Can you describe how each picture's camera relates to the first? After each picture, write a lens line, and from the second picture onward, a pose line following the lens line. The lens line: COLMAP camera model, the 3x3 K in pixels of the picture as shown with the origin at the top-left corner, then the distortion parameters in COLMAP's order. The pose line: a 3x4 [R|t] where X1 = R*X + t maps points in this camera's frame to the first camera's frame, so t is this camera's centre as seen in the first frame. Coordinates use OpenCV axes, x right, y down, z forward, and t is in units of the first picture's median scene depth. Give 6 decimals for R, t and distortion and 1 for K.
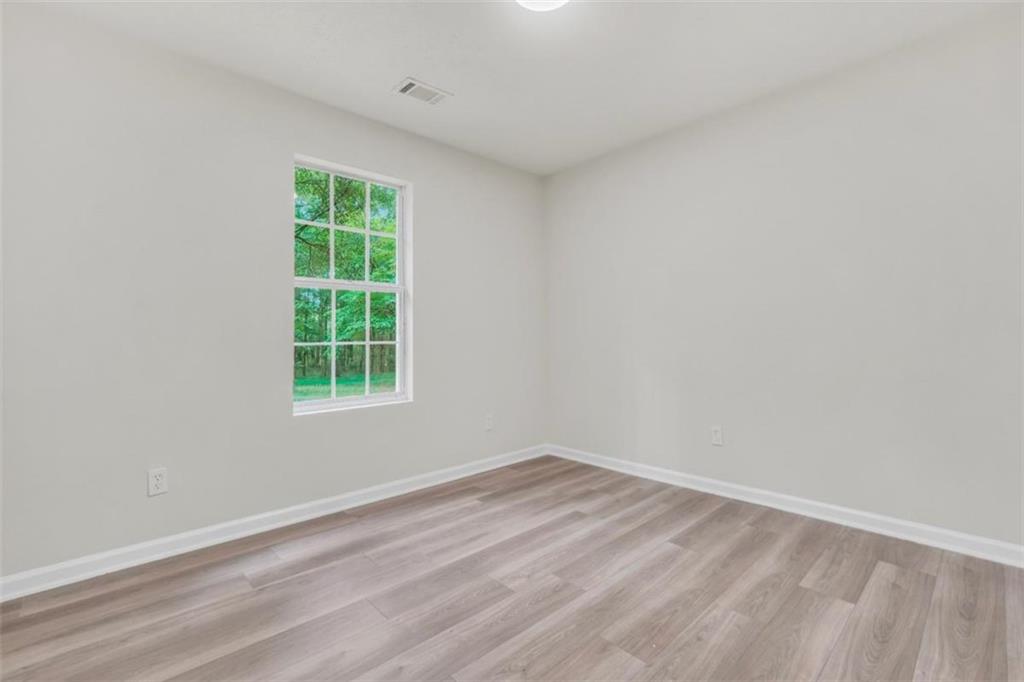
lens RADIAL K [[438.4, 0, 512.4], [0, 438.4, 295.8], [0, 0, 1]] dist [-0.010298, 0.000296]
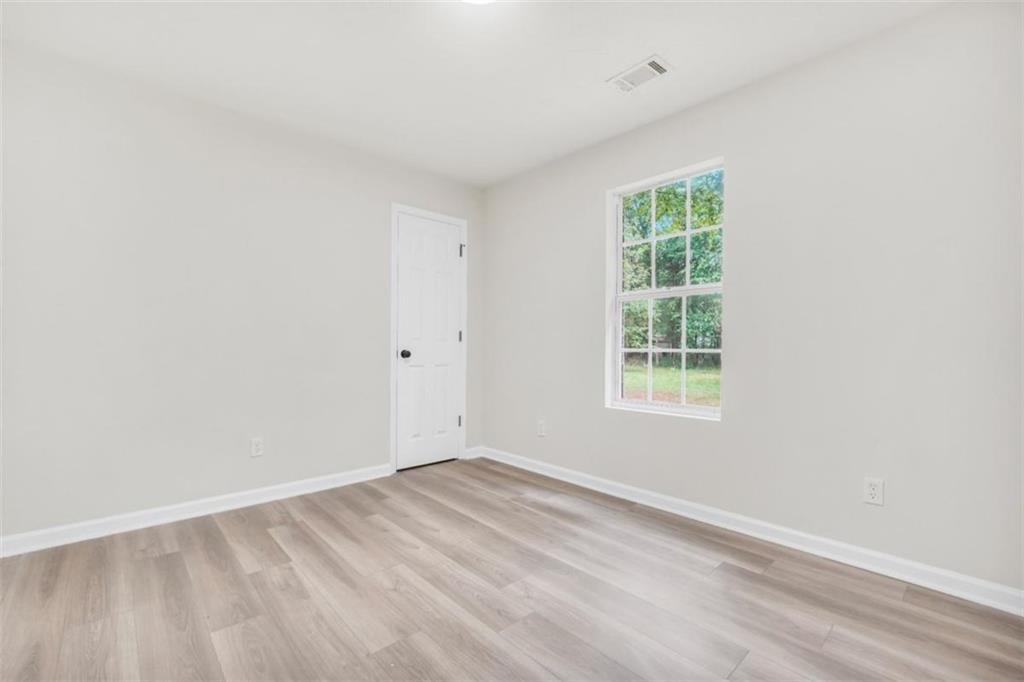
lens RADIAL K [[434.1, 0, 506.1], [0, 434.1, 343.5], [0, 0, 1]] dist [-0.009306, 0.000596]
pose [[0.021357, 0.008987, -0.999732, 0.809533], [0.084543, 0.996362, 0.010763, 0.067897], [0.996191, -0.084750, 0.020519, 0.817576]]
